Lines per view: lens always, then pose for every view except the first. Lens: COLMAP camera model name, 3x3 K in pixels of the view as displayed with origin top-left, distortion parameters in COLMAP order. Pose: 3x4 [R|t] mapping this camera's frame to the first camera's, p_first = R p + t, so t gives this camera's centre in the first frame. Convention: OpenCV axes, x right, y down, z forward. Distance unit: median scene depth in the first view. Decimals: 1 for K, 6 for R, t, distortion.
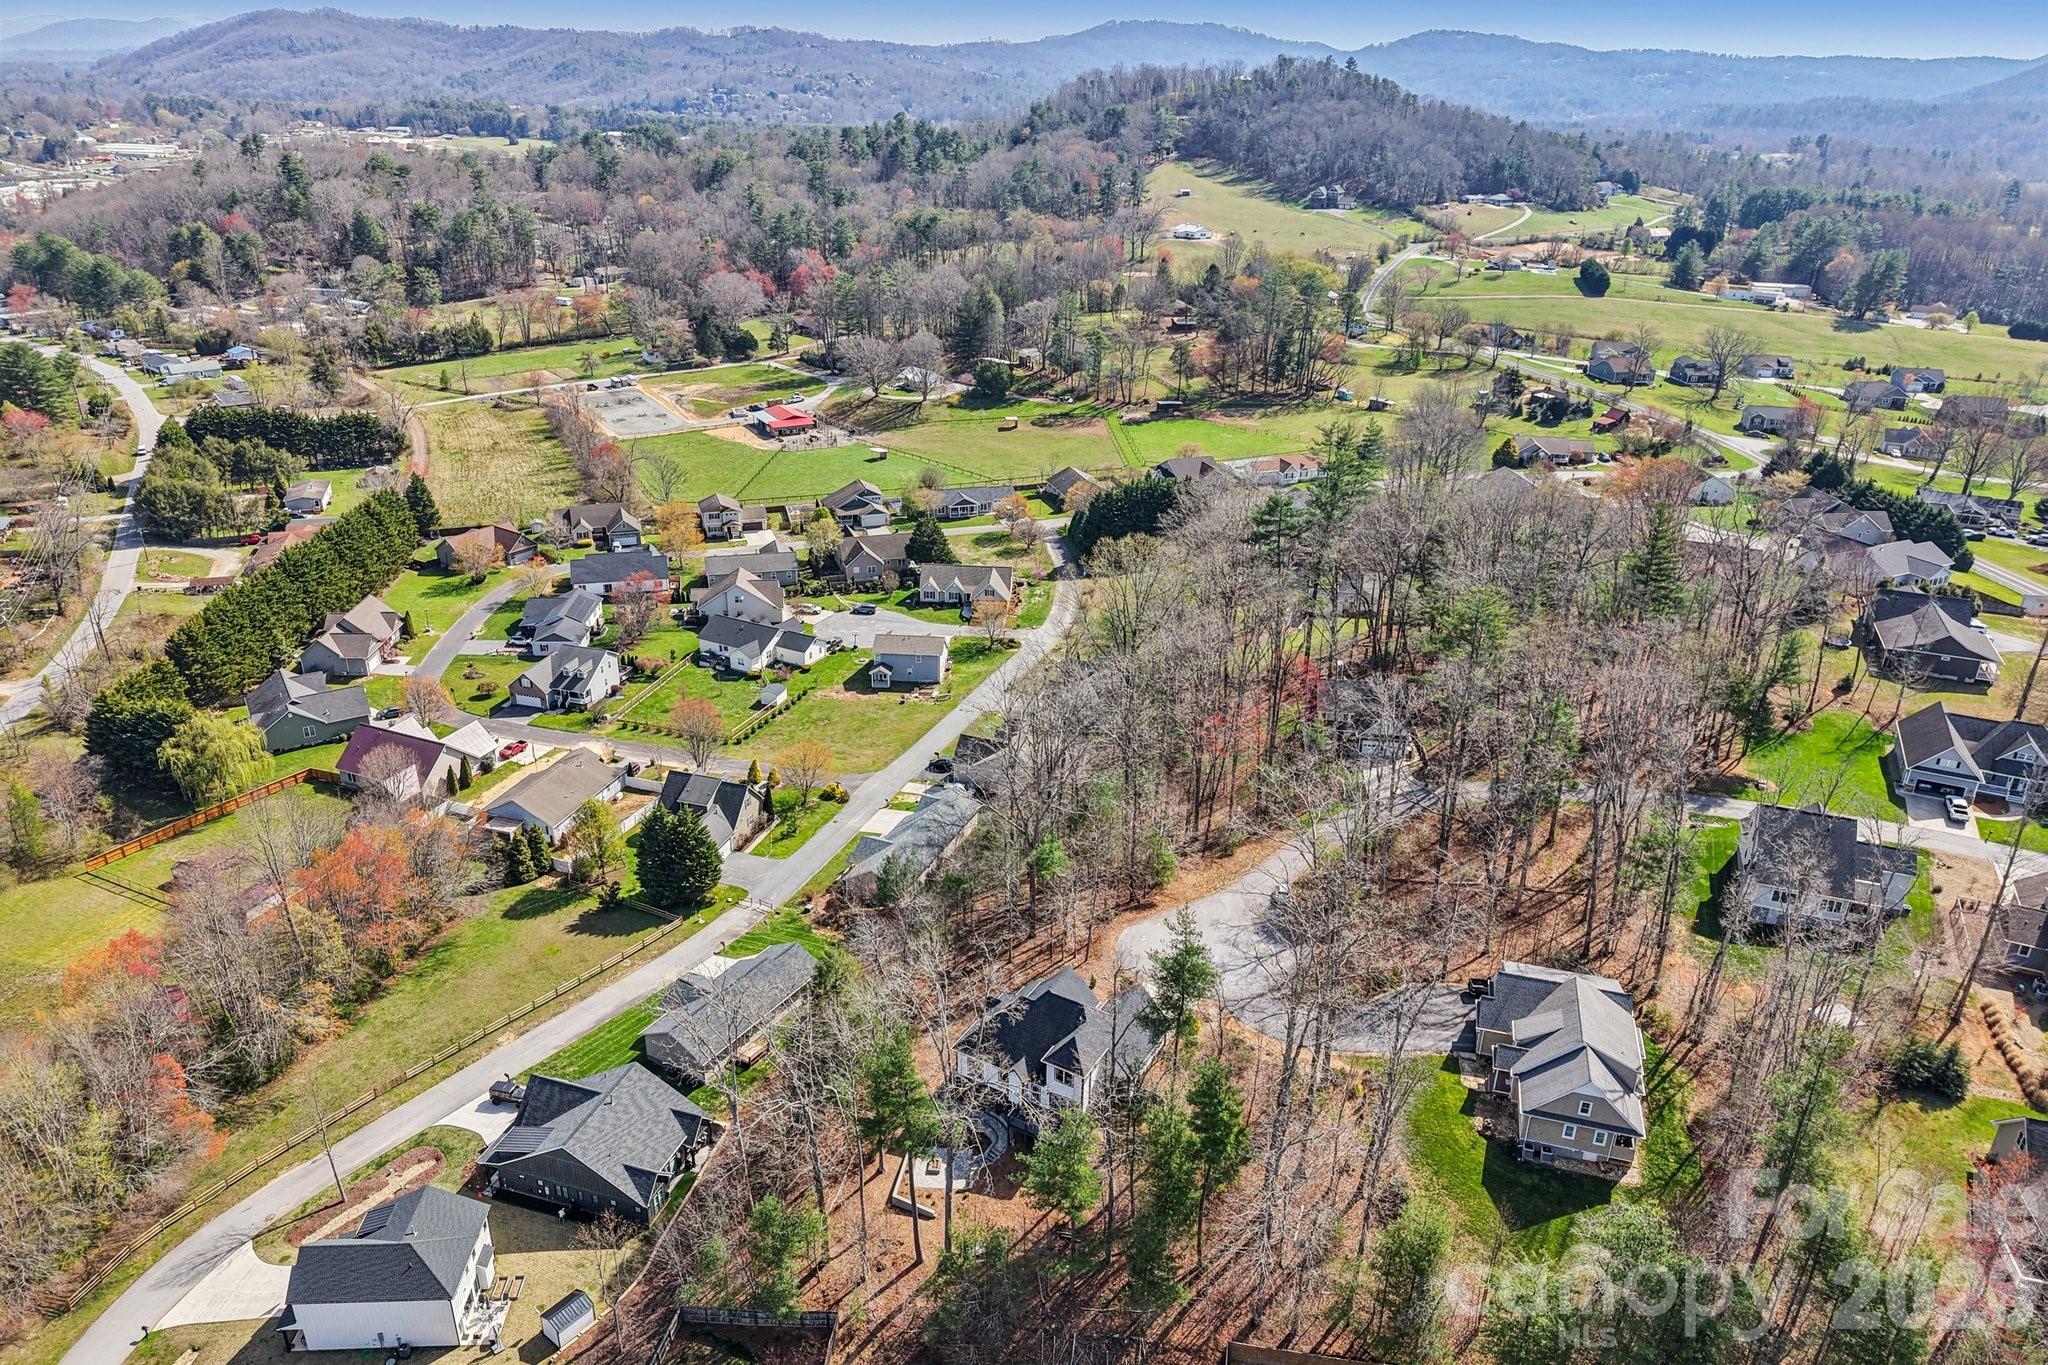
lens RADIAL K [[1382.8, 0, 1035.2], [0, 1382.8, 648.4], [0, 0, 1]] dist [0.014722, -0.006413]
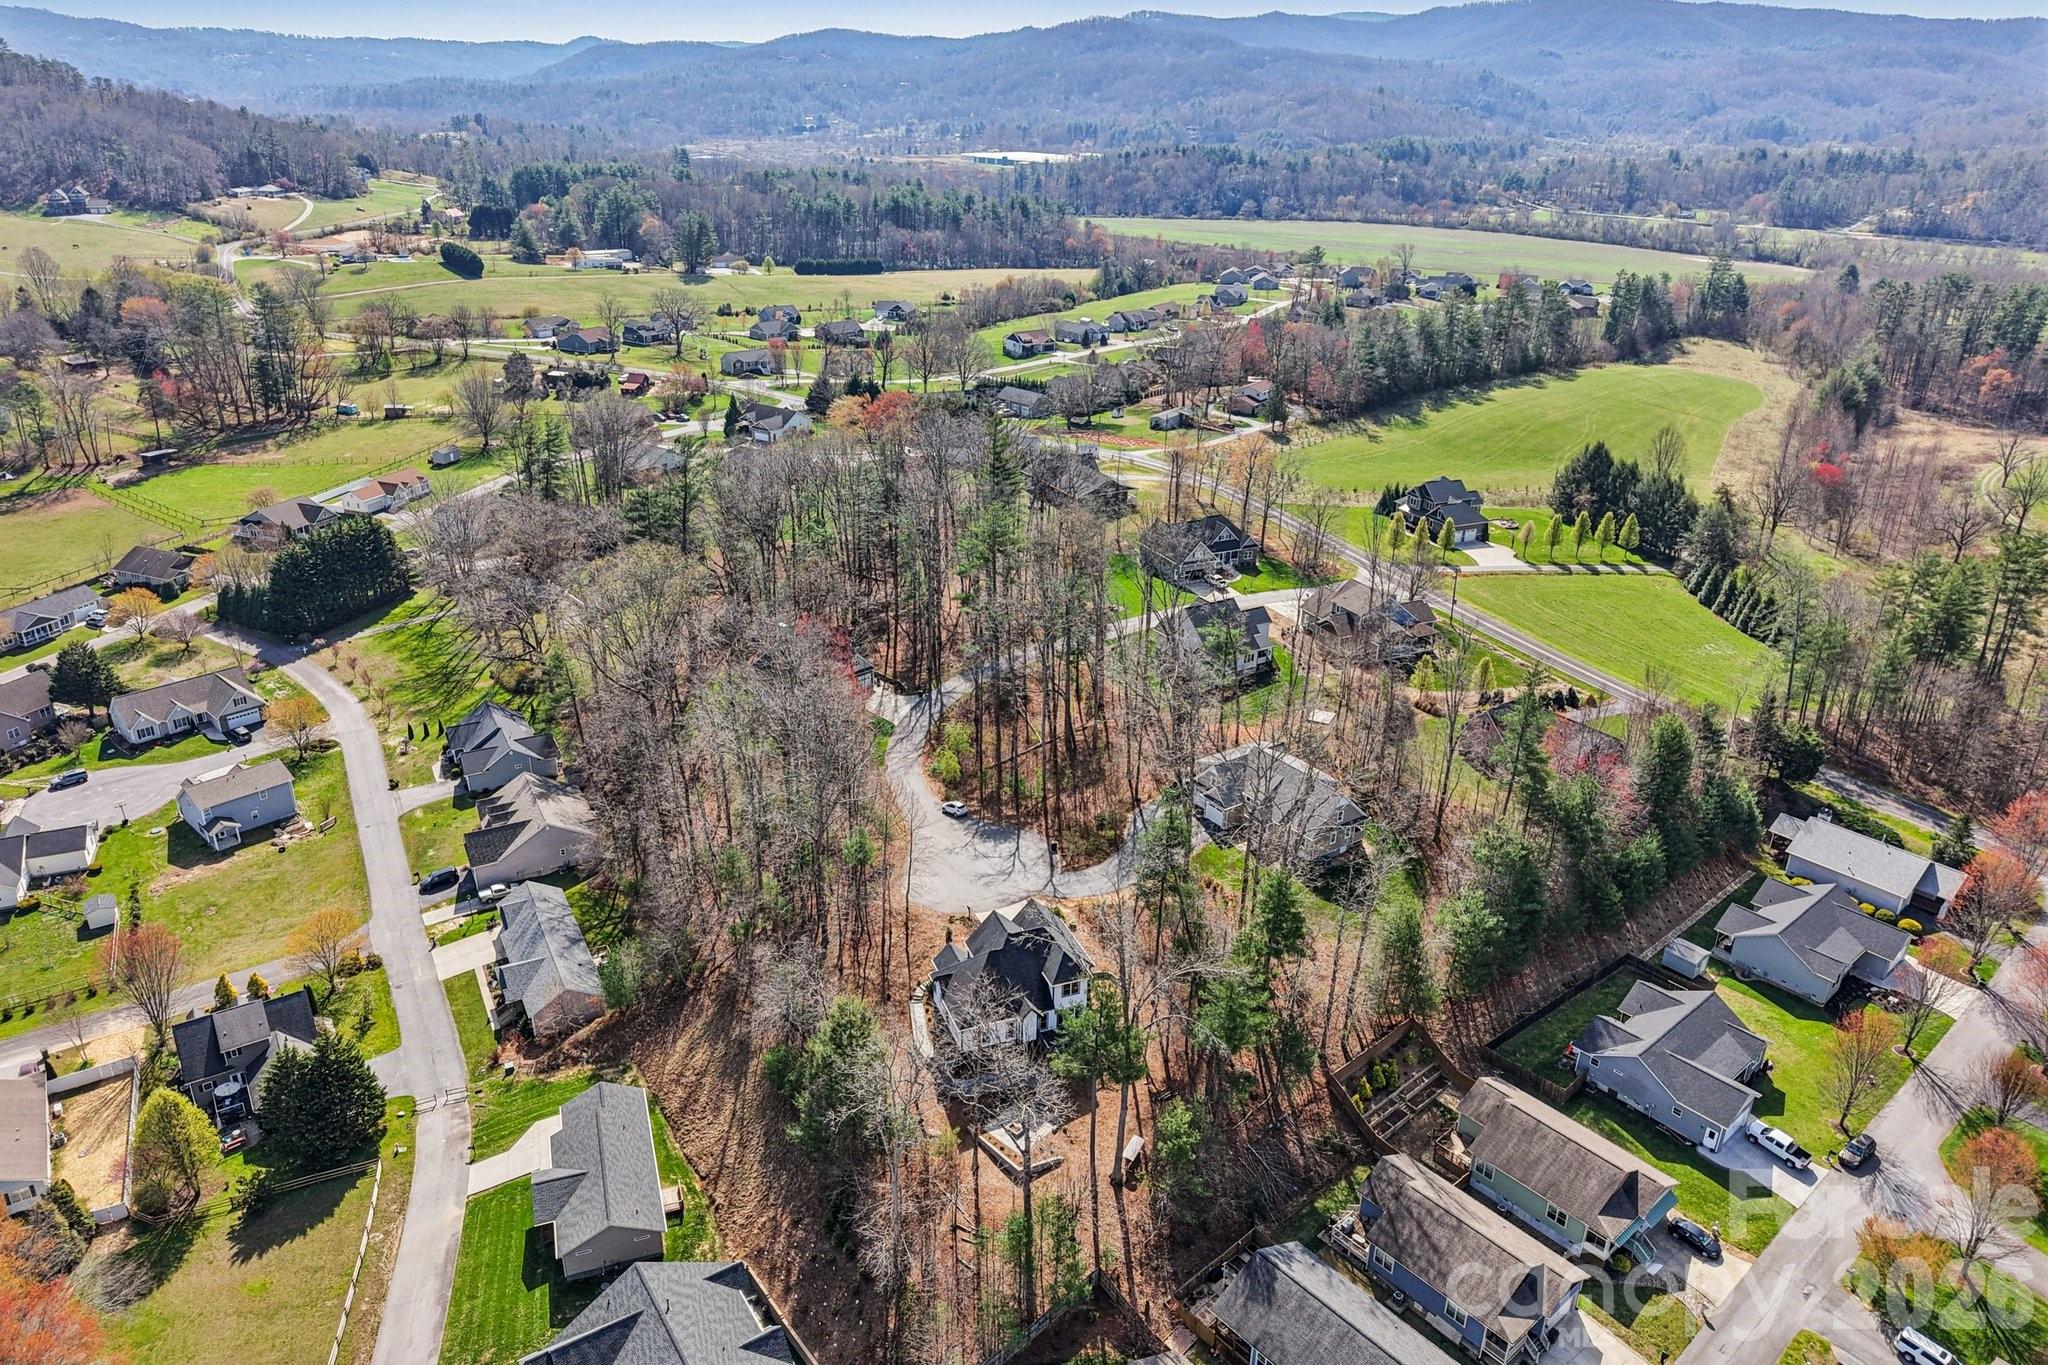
lens RADIAL K [[1382.8, 0, 1035.2], [0, 1382.8, 648.4], [0, 0, 1]] dist [0.014722, -0.006413]
pose [[0.628614, -0.304768, 0.715514, -0.145514], [0.296398, 0.944466, 0.141888, -0.022218], [-0.719022, 0.122884, 0.684037, 0.050996]]
